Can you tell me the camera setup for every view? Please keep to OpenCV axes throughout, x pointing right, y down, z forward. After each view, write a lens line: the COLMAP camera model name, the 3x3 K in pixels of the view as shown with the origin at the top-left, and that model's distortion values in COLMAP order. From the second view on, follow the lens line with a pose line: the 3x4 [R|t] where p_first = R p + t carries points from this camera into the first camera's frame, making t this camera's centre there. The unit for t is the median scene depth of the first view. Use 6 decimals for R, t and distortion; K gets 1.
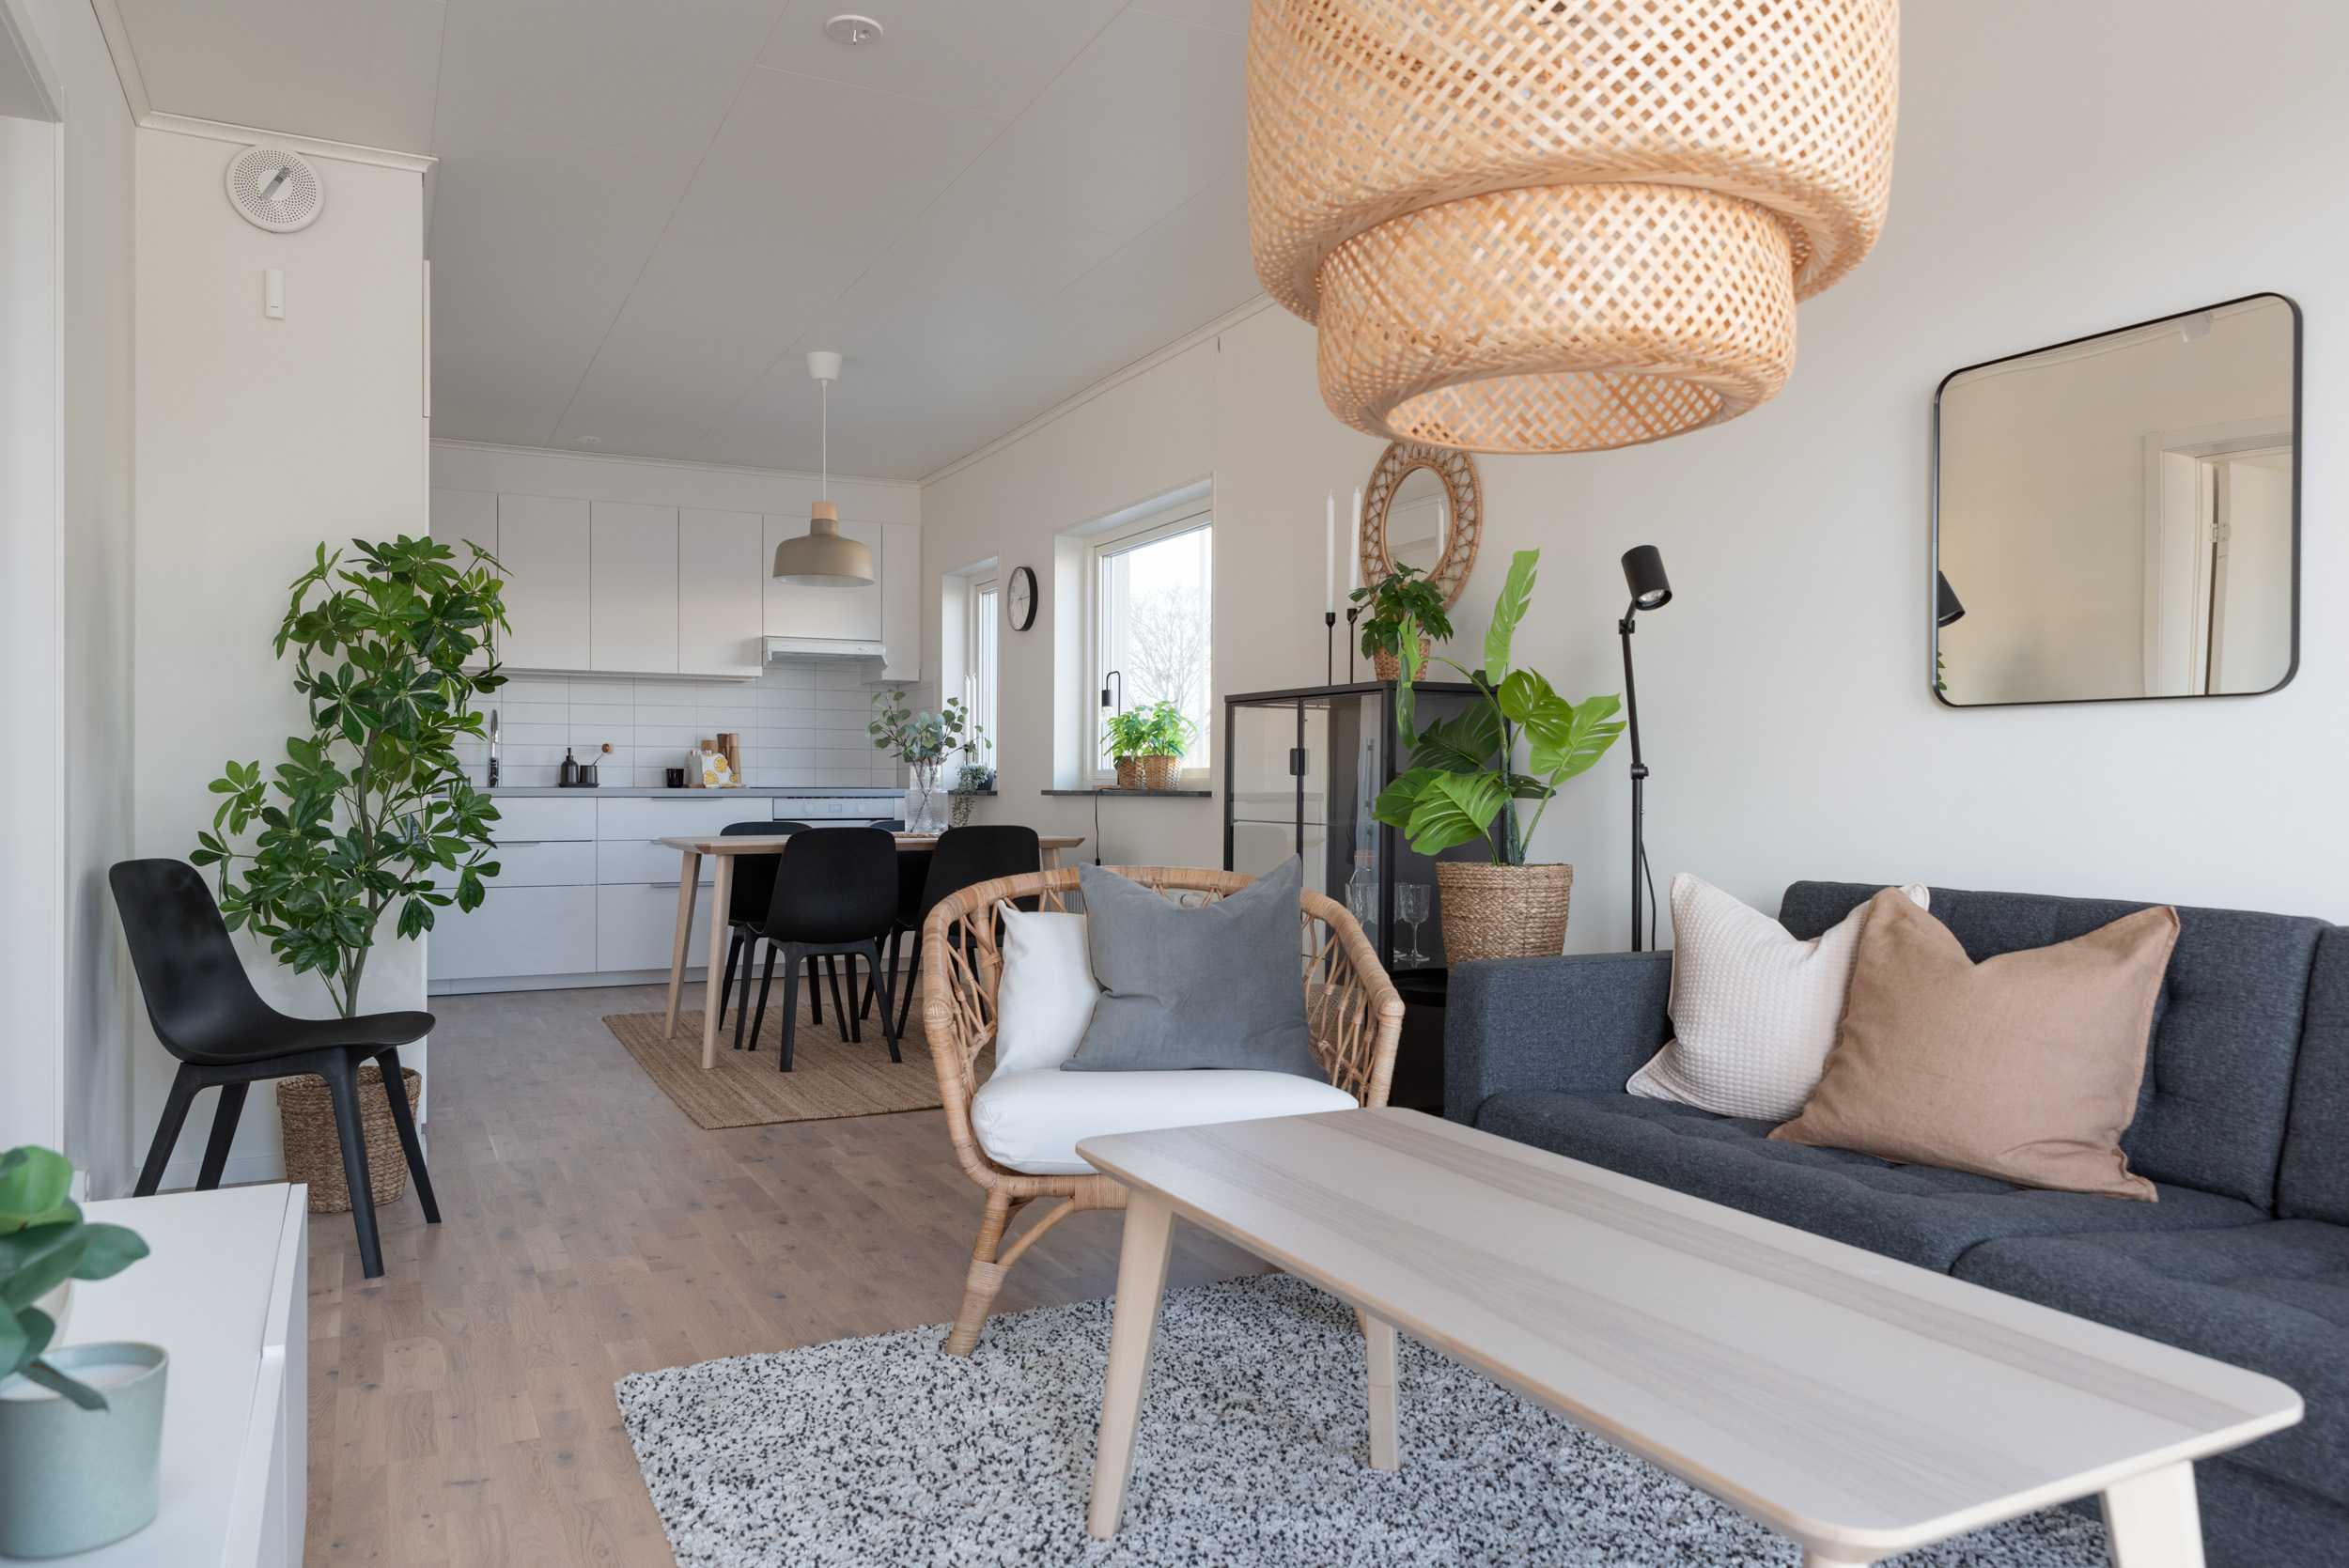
lens RADIAL K [[1620.5, 0, 1174.5], [0, 1620.5, 784.0], [0, 0, 1]] dist [-0.004099, 0.001226]
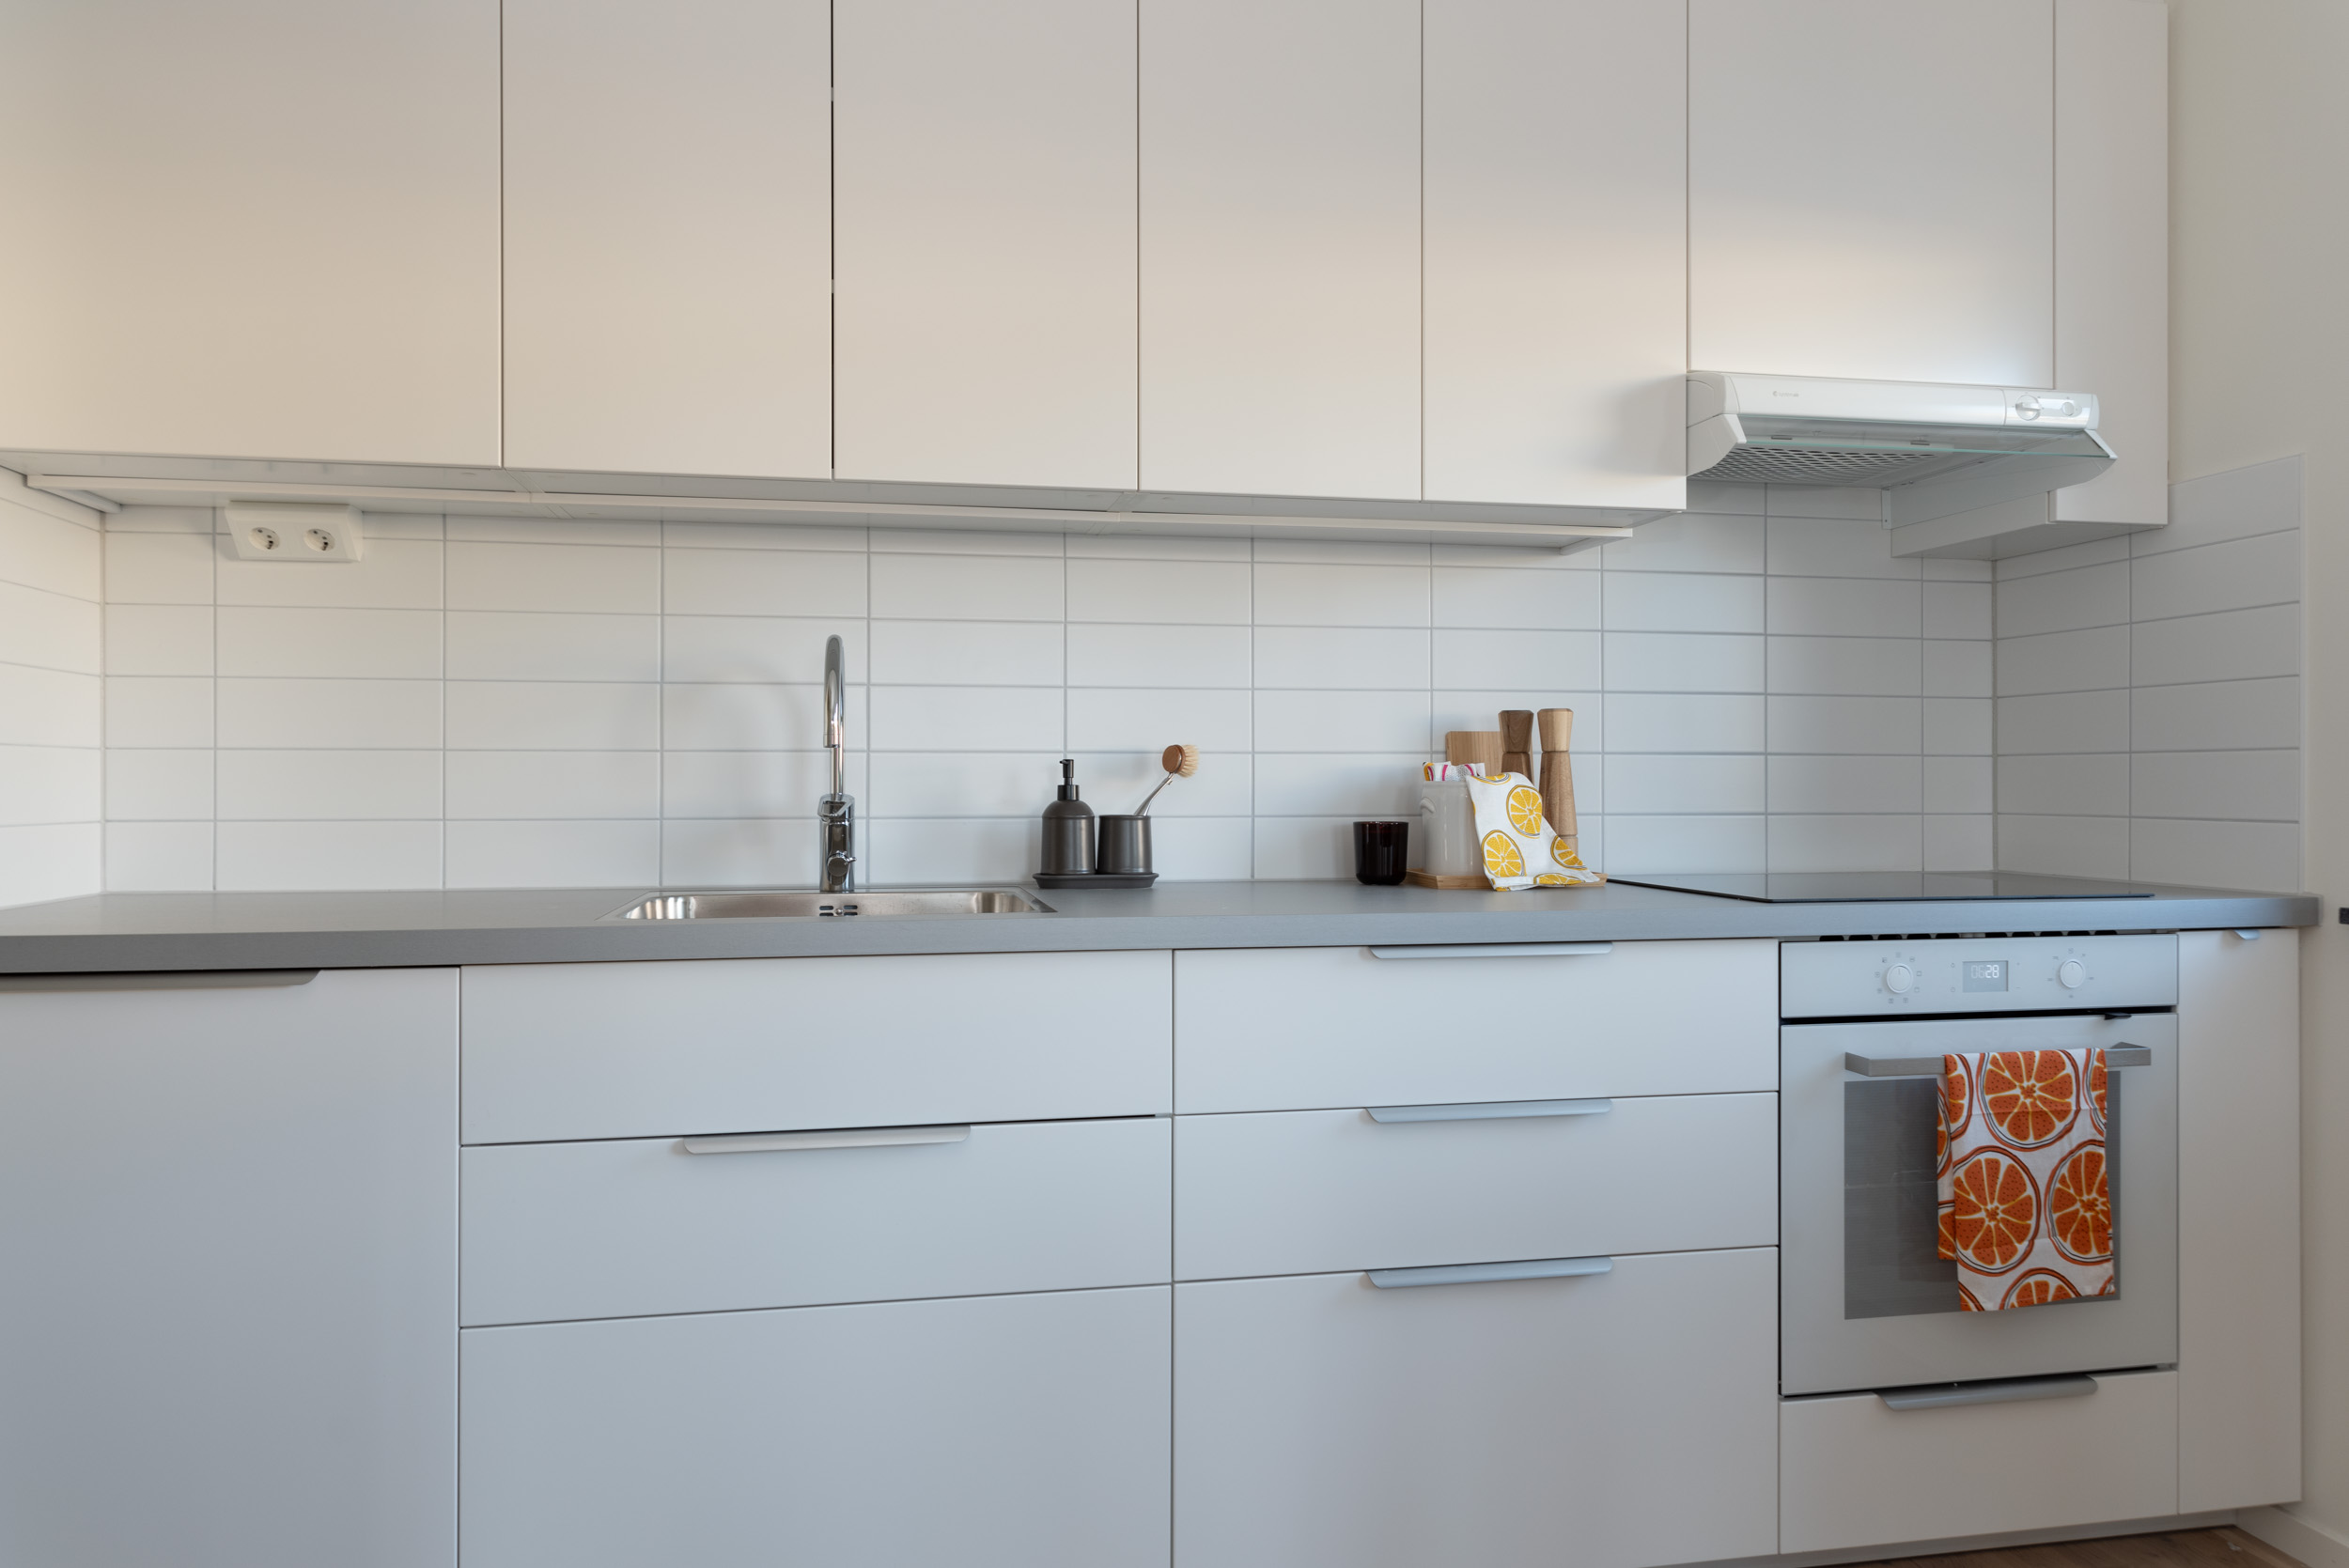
lens RADIAL K [[1620.5, 0, 1174.5], [0, 1620.5, 784.0], [0, 0, 1]] dist [-0.004099, 0.001226]
pose [[0.964152, -0.003051, -0.265332, -0.268651], [0.003223, 0.999995, 0.000215, -0.017565], [0.265330, -0.001062, 0.964157, 0.698497]]
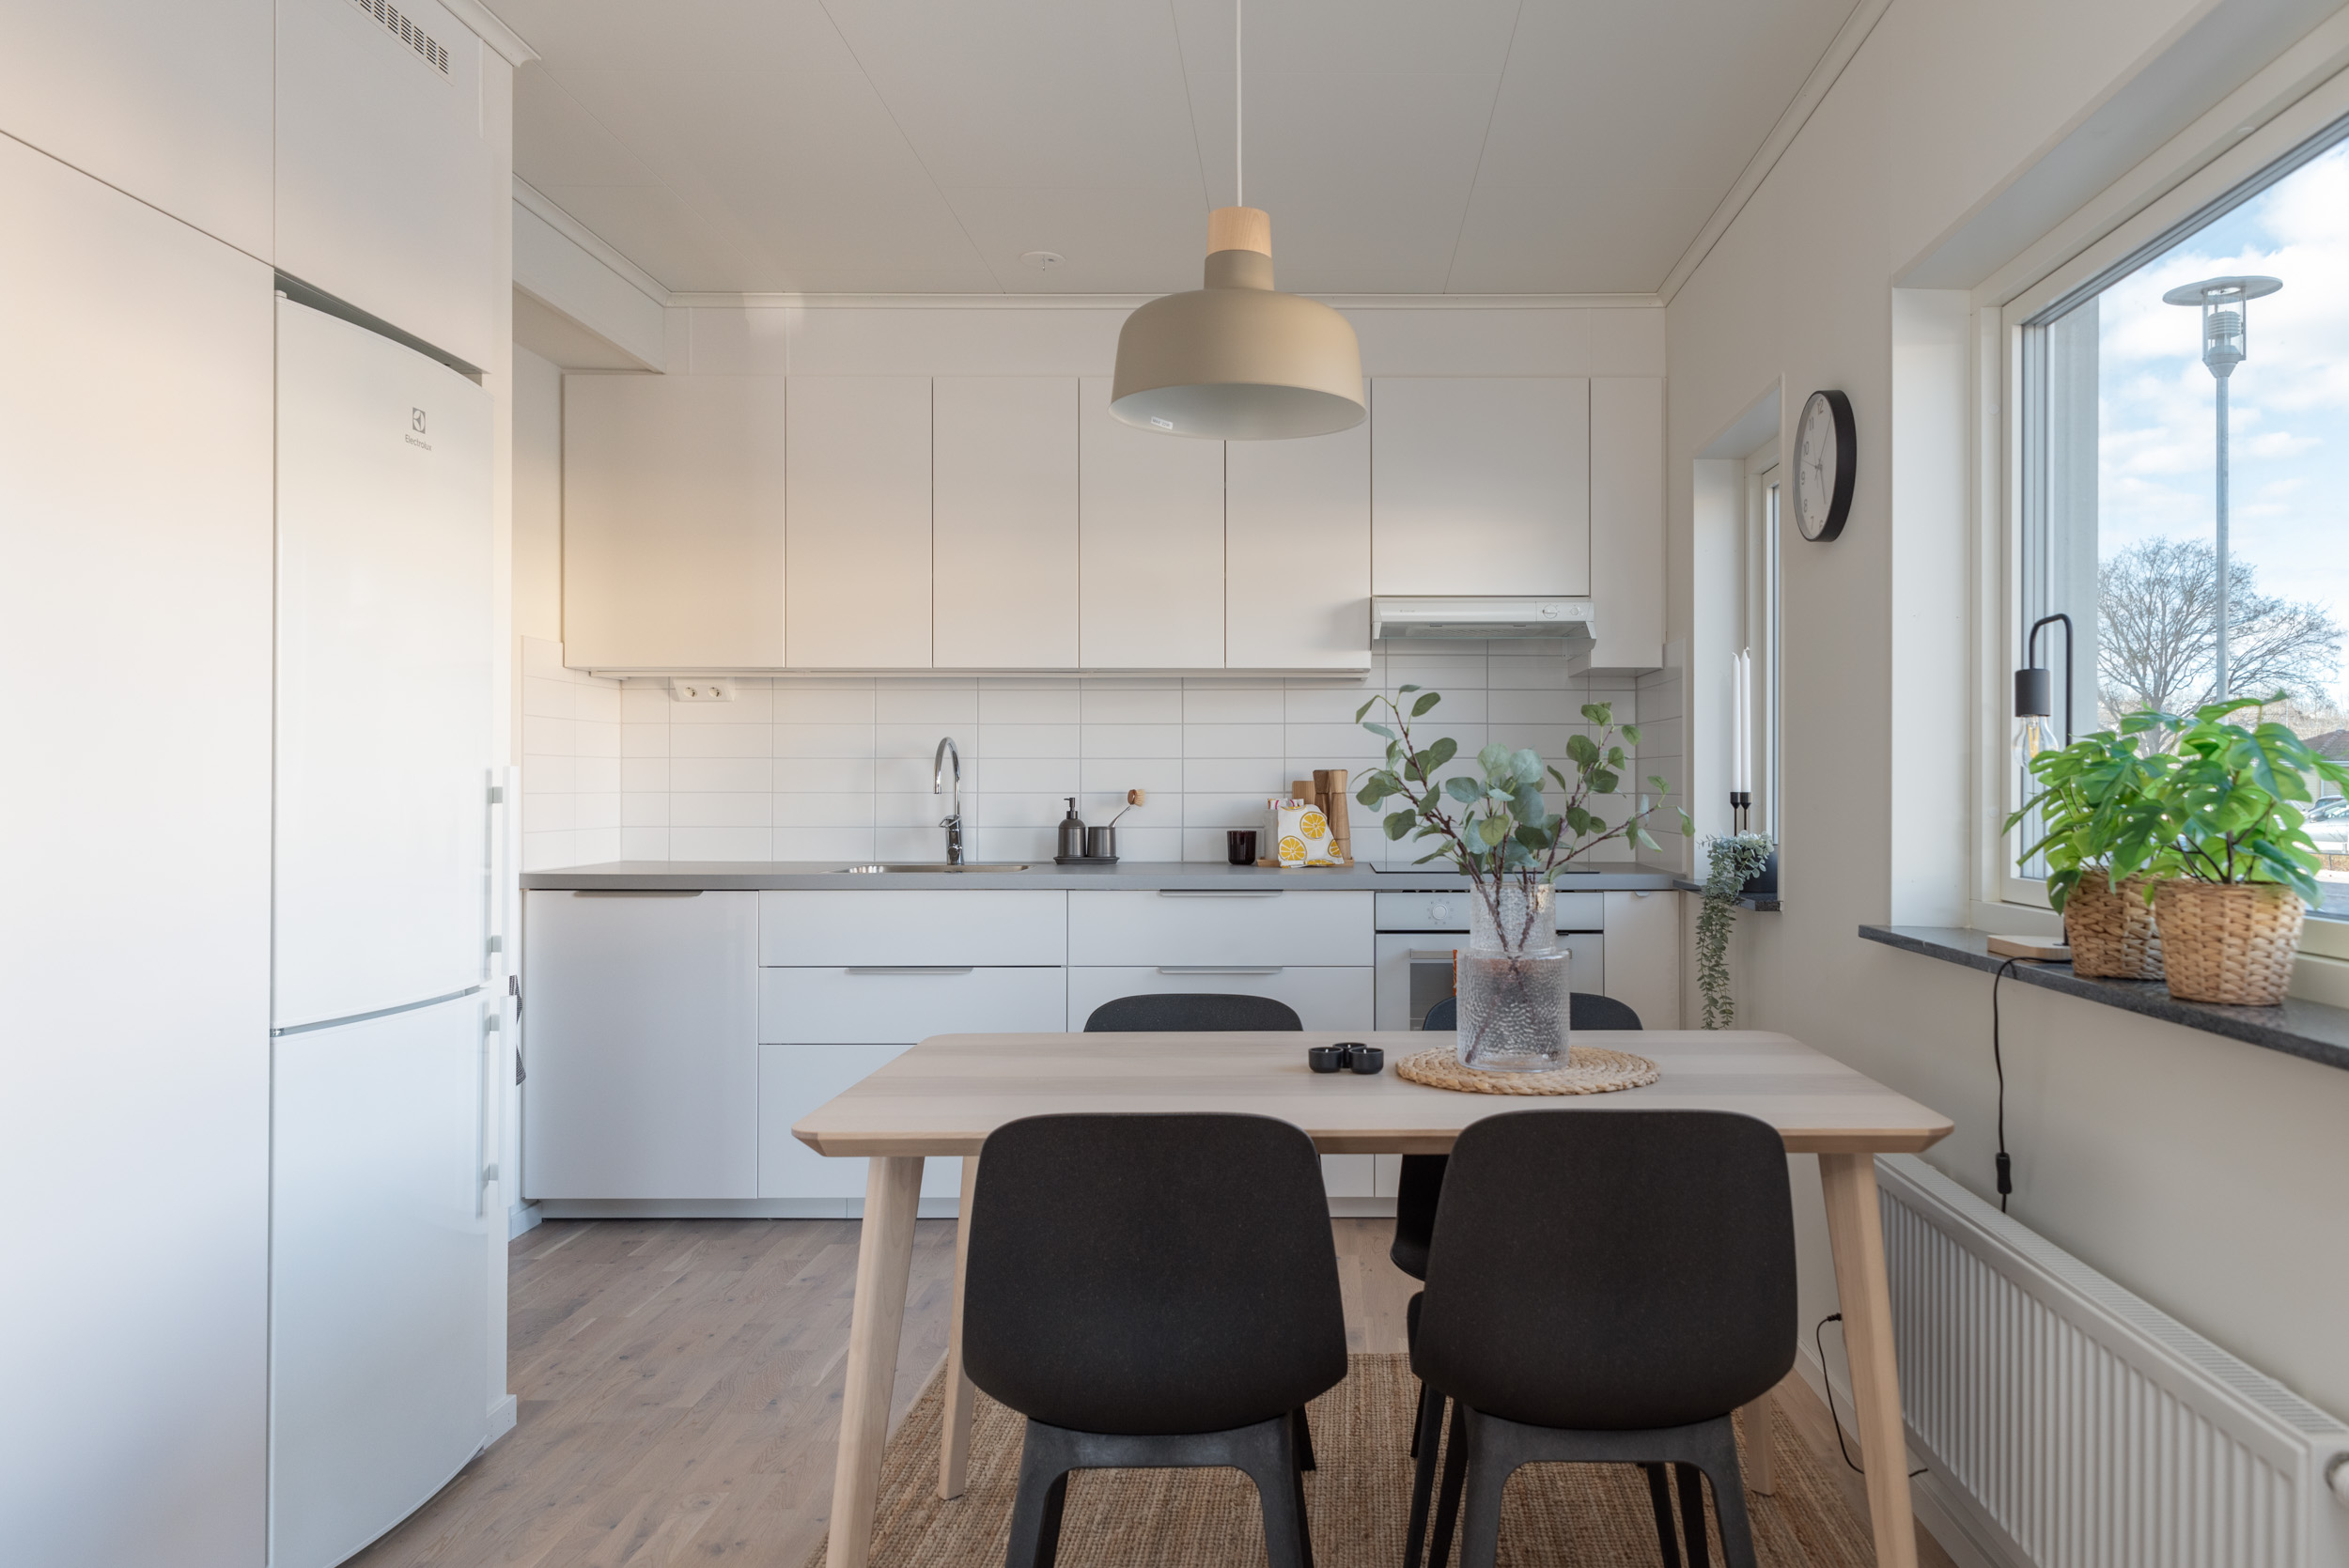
lens RADIAL K [[1697.0, 0, 1292.3], [0, 1697.0, 781.5], [0, 0, 1]] dist [-0.004862, -0.000089]
pose [[0.891667, -0.004236, -0.452671, -0.014165], [0.003205, 0.999990, -0.003045, -0.026030], [0.452680, 0.001265, 0.891672, 0.470307]]
